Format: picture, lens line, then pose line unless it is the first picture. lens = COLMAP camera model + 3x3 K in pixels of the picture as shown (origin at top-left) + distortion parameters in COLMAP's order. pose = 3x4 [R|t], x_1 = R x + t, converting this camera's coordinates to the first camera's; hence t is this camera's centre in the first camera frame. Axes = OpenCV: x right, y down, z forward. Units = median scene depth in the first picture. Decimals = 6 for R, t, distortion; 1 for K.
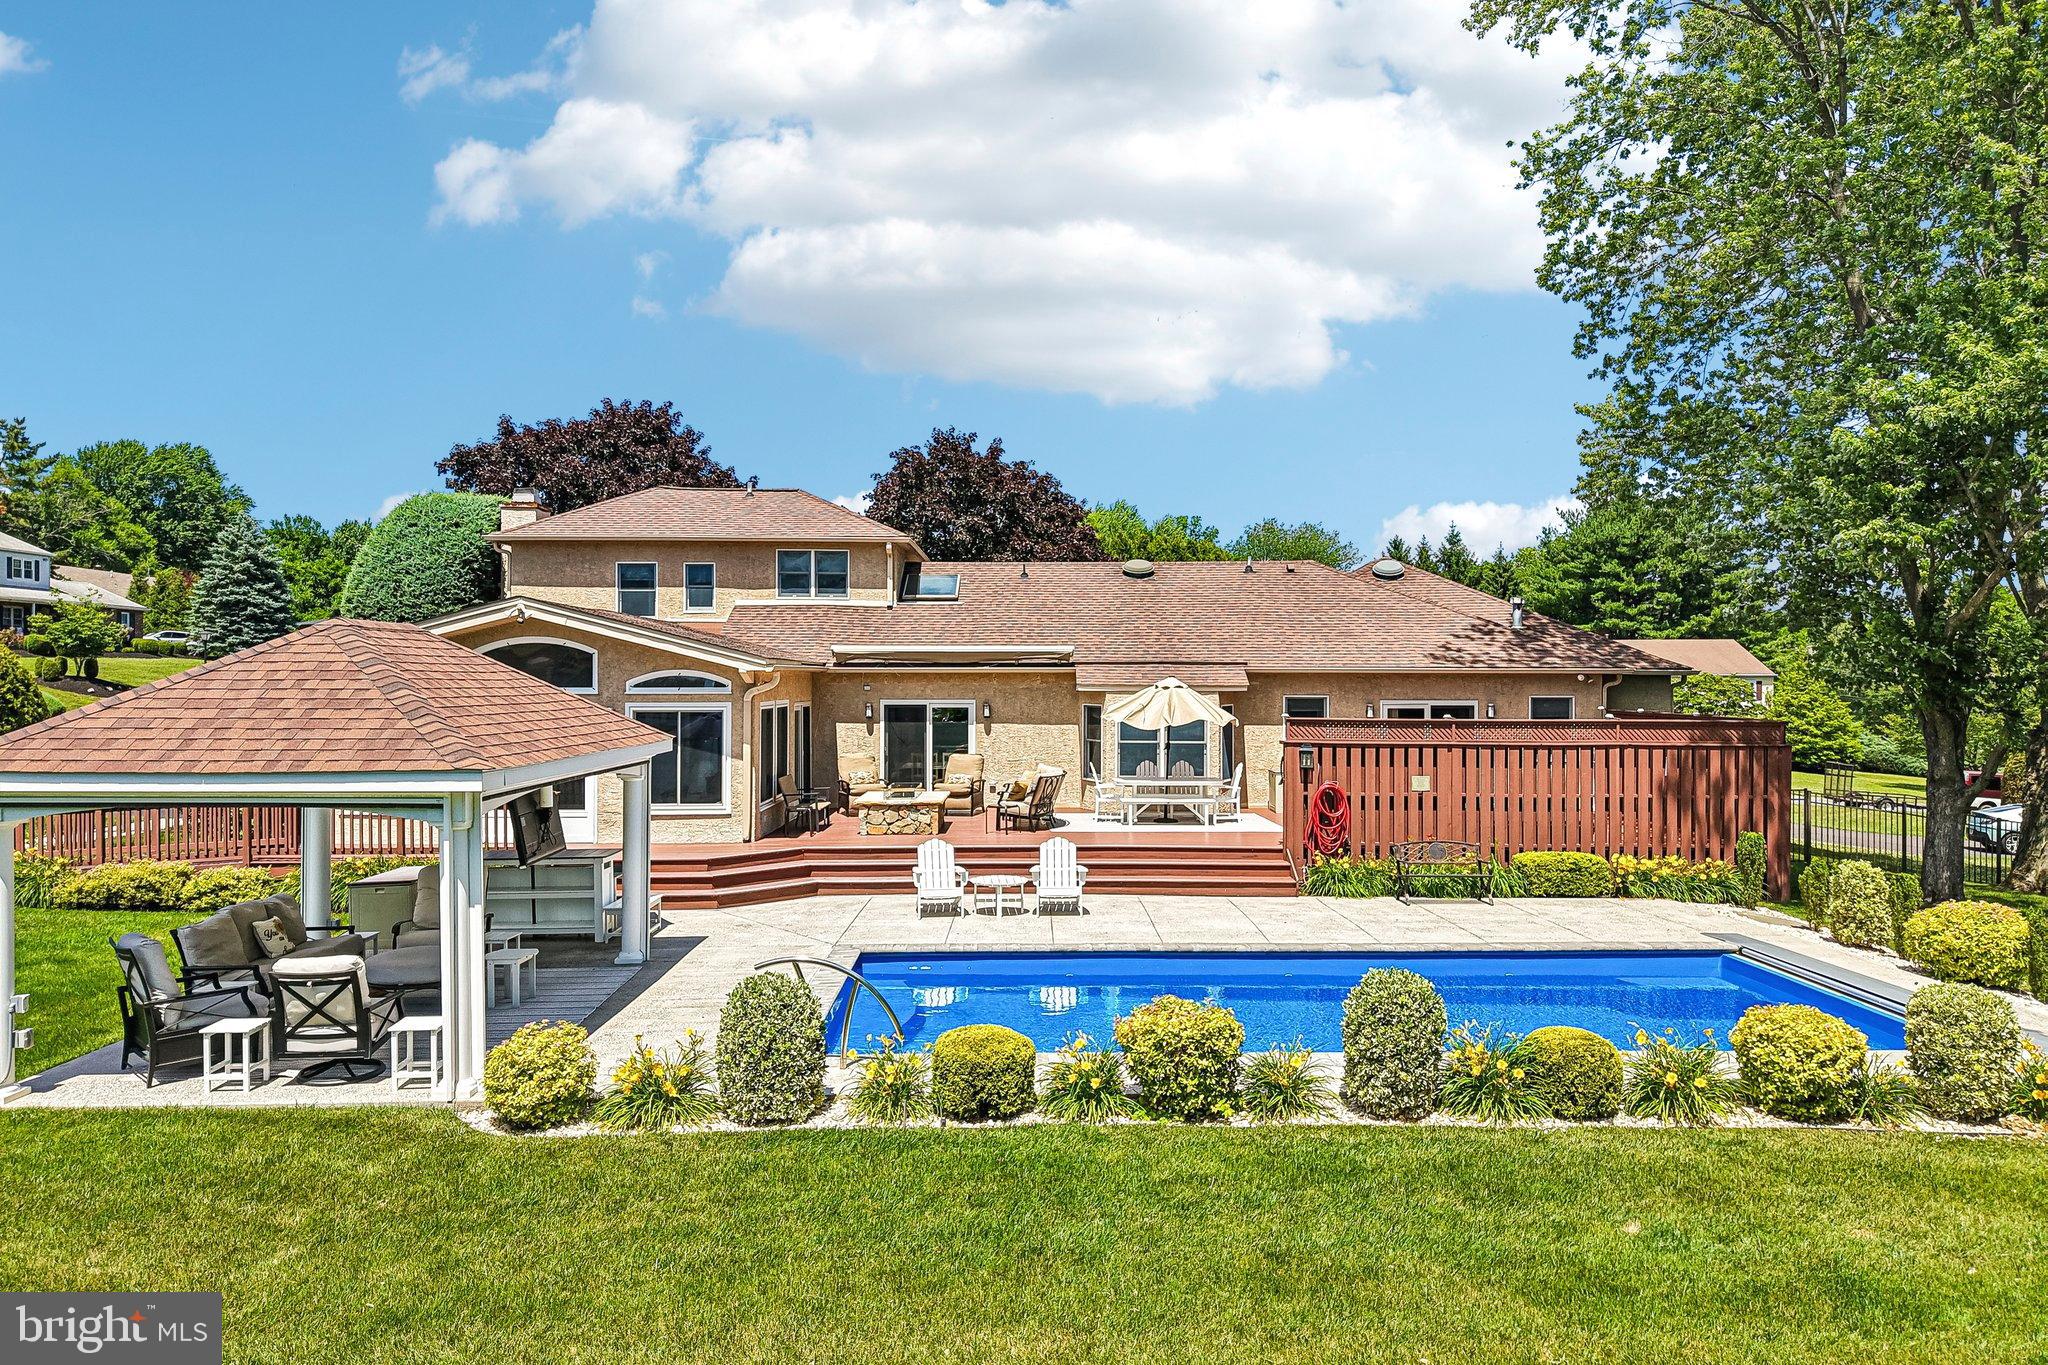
lens RADIAL K [[1362.2, 0, 1024.0], [0, 1362.2, 682.5], [0, 0, 1]] dist [0.065148, -0.084917]
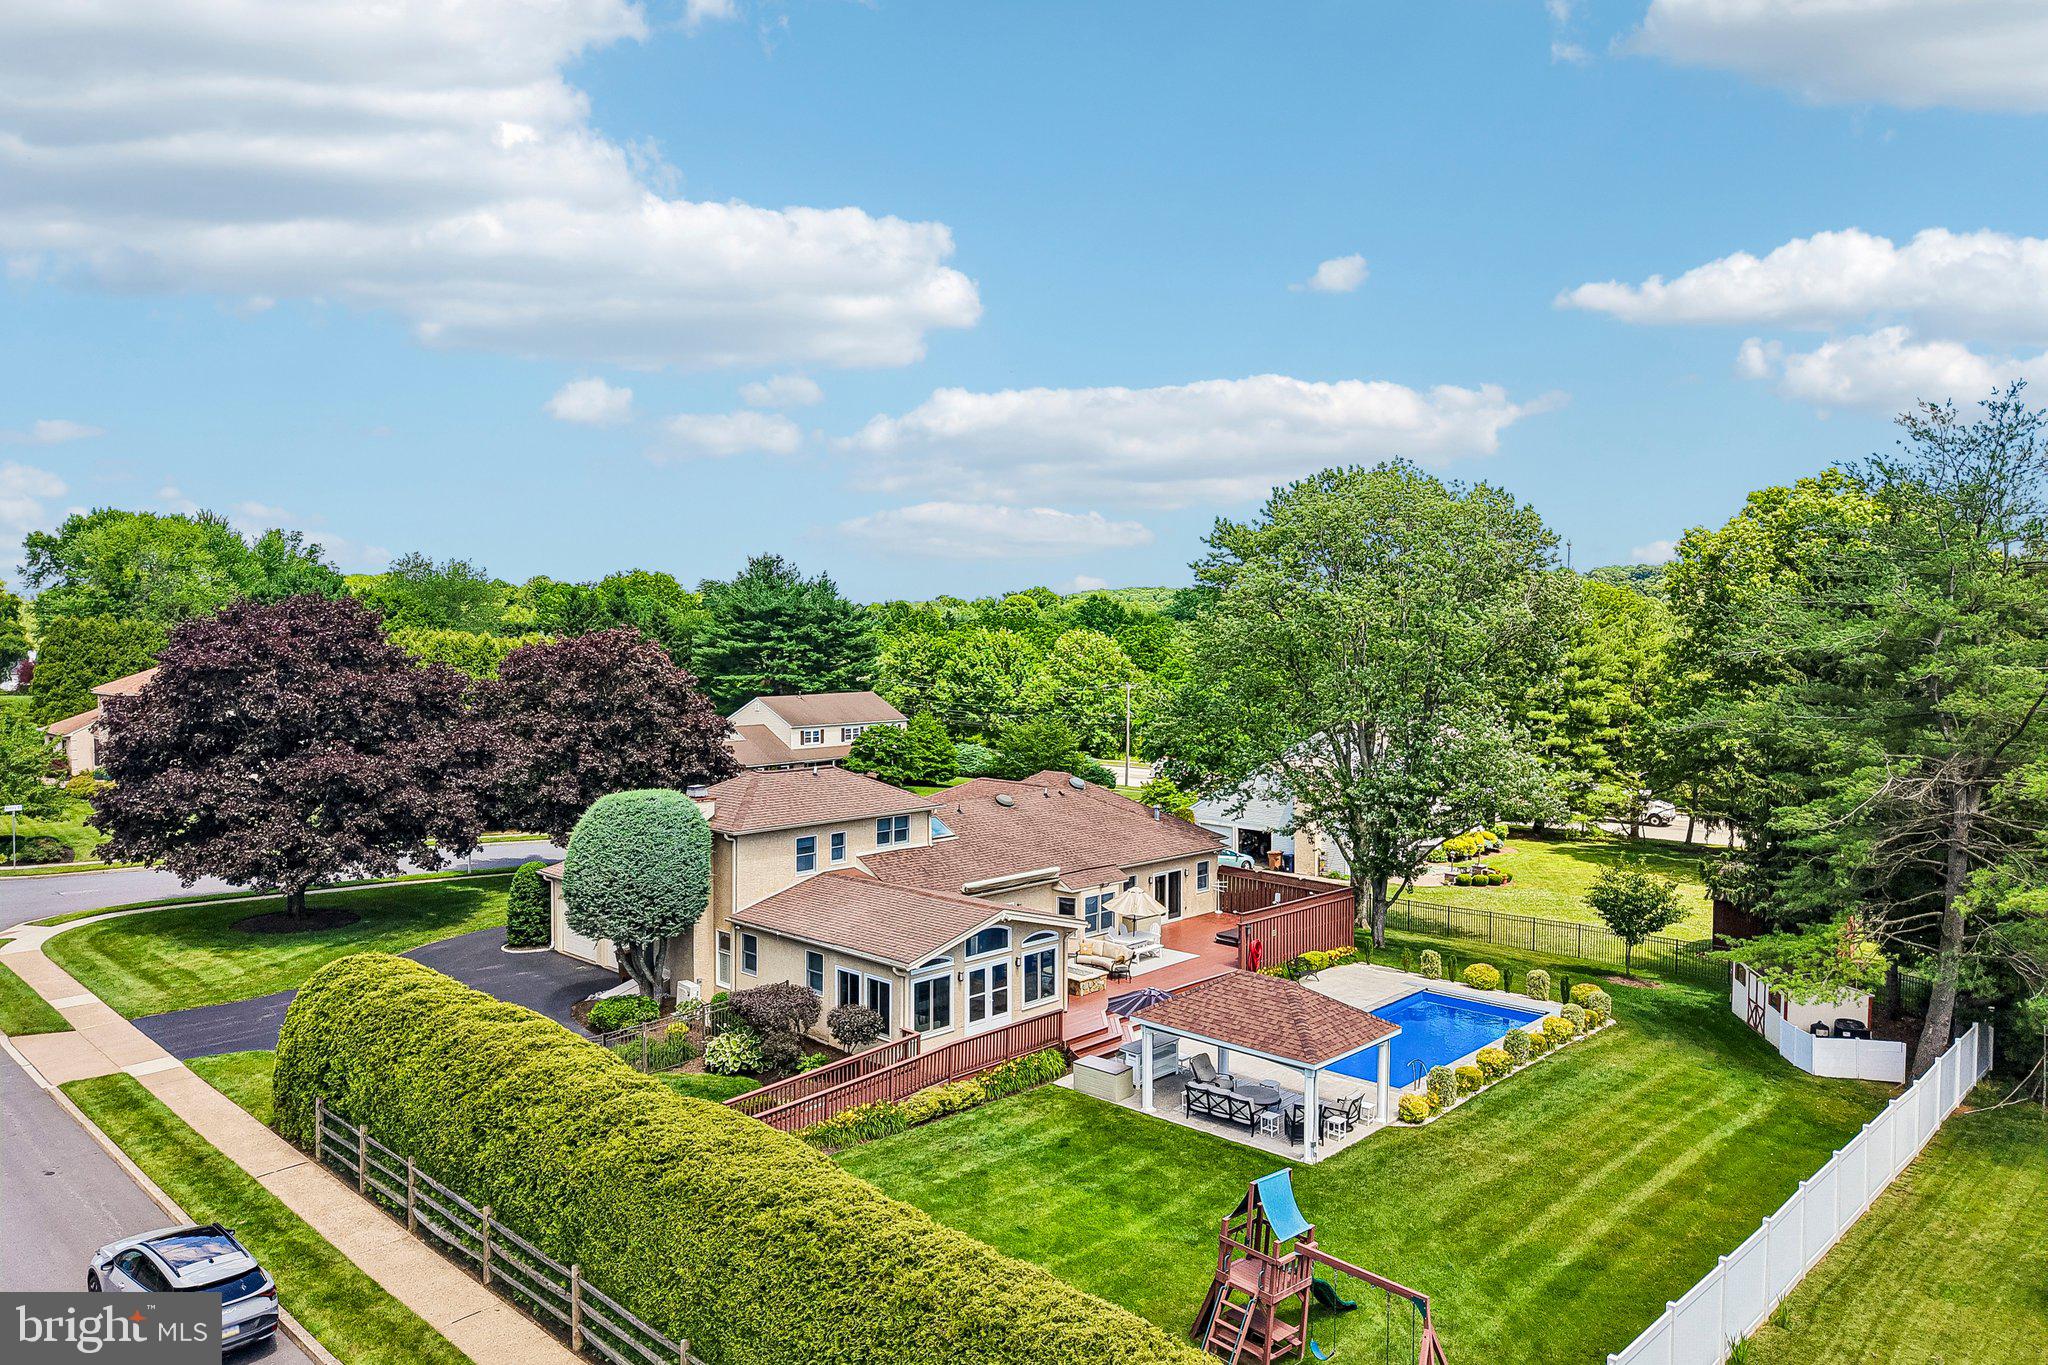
lens RADIAL K [[1362.2, 0, 1024.0], [0, 1362.2, 682.5], [0, 0, 1]] dist [0.065148, -0.084917]
pose [[0.696642, -0.029165, 0.716825, -1.559469], [-0.001234, 0.999123, 0.041850, -0.419916], [-0.717417, -0.030039, 0.695996, -0.311702]]
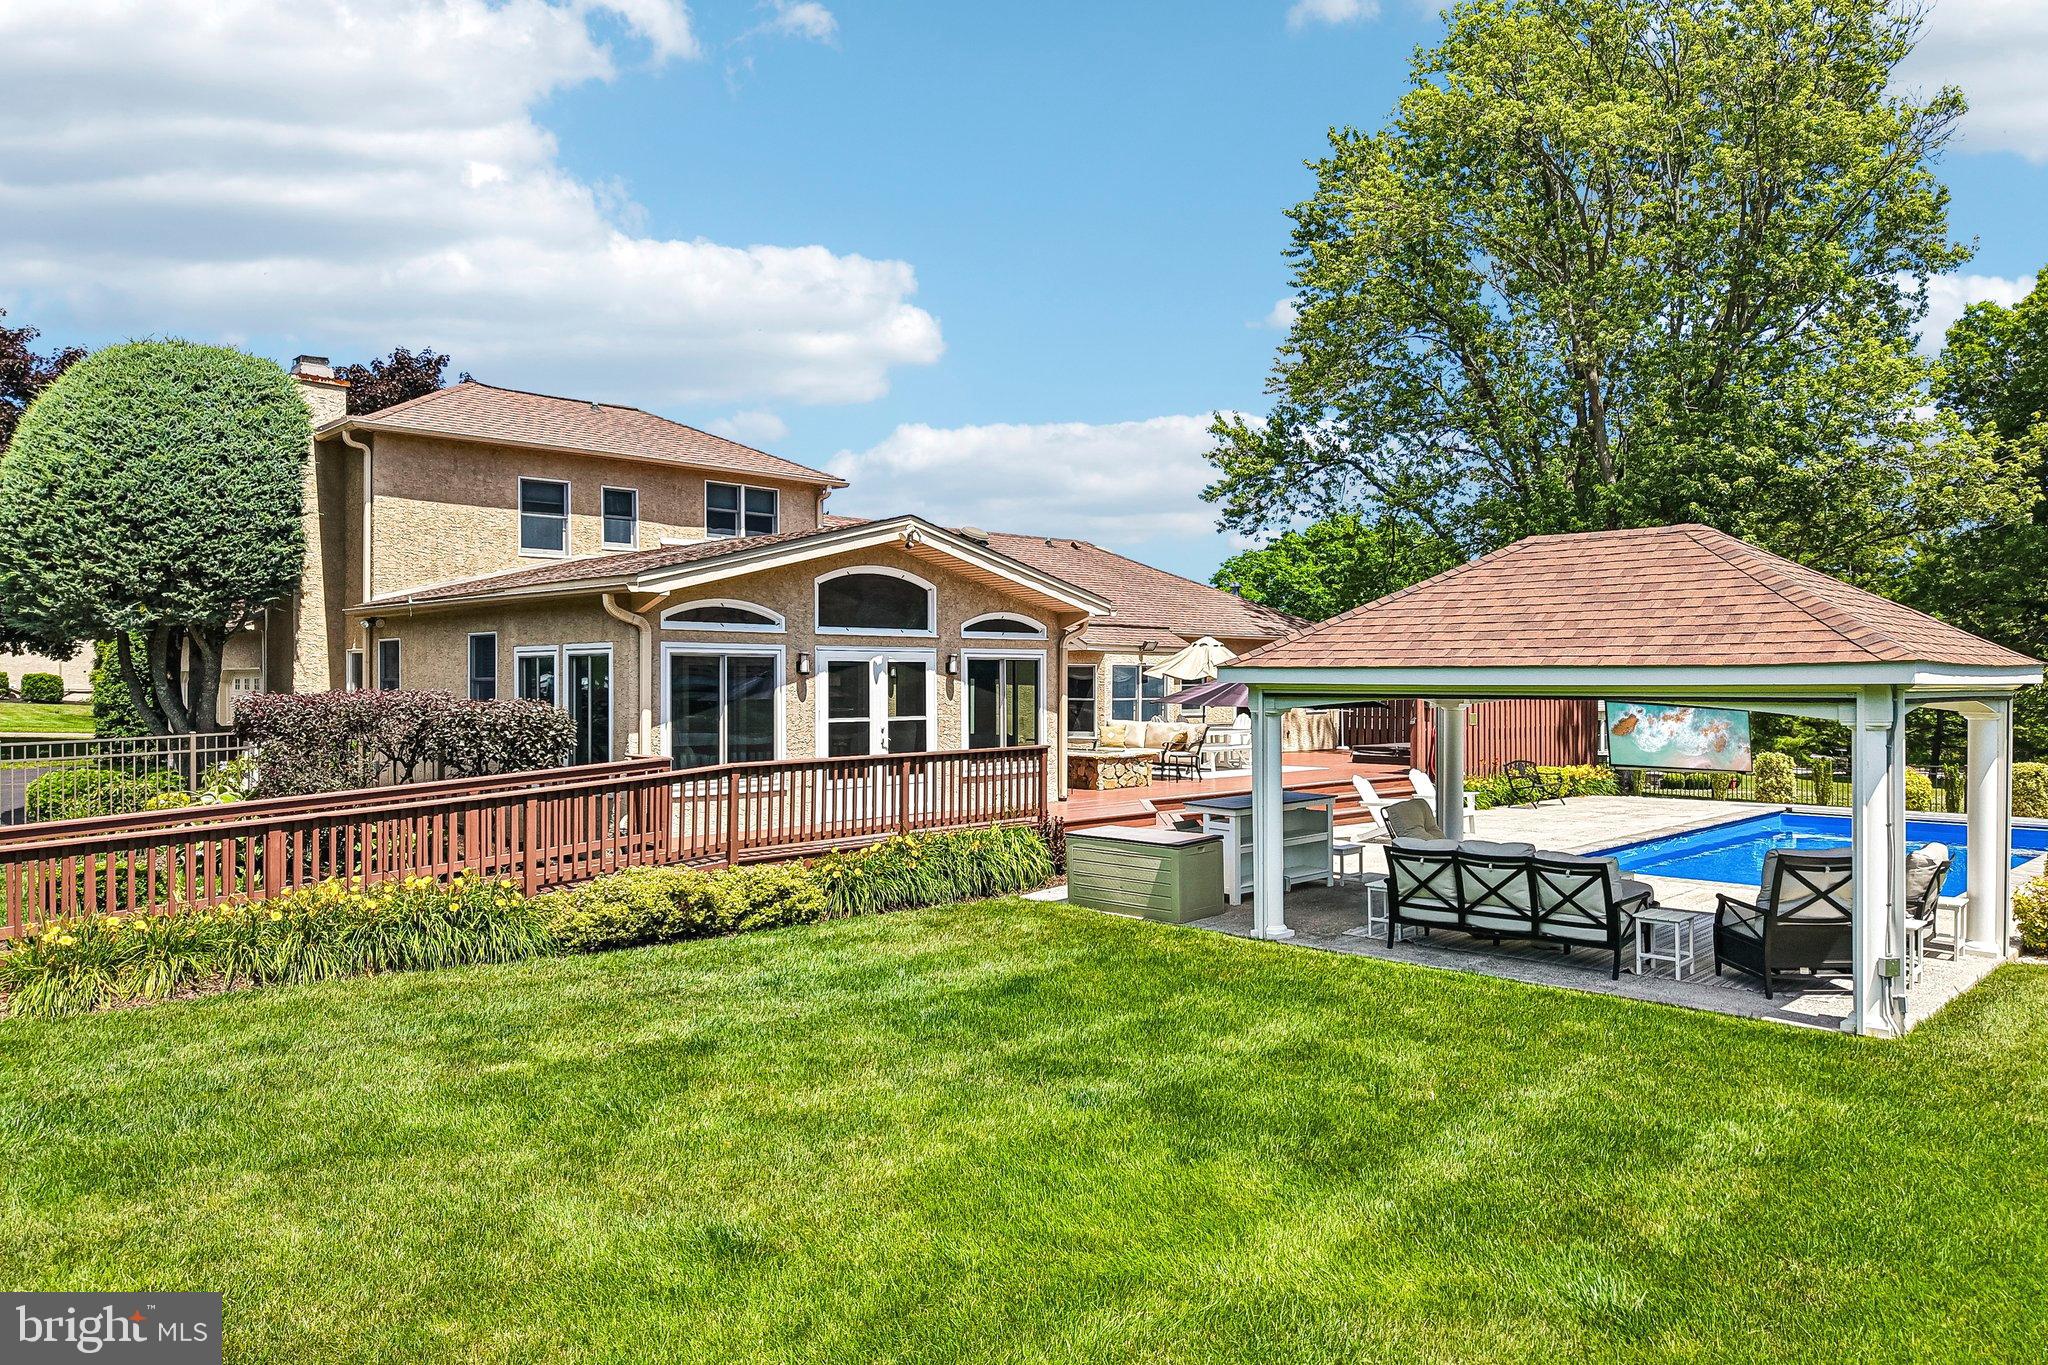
lens RADIAL K [[1362.2, 0, 1024.0], [0, 1362.2, 682.5], [0, 0, 1]] dist [0.065148, -0.084917]
pose [[0.719656, -0.002858, 0.694325, -0.806456], [0.001897, 0.999996, 0.002150, 0.032458], [-0.694328, -0.000230, 0.719659, 0.334904]]
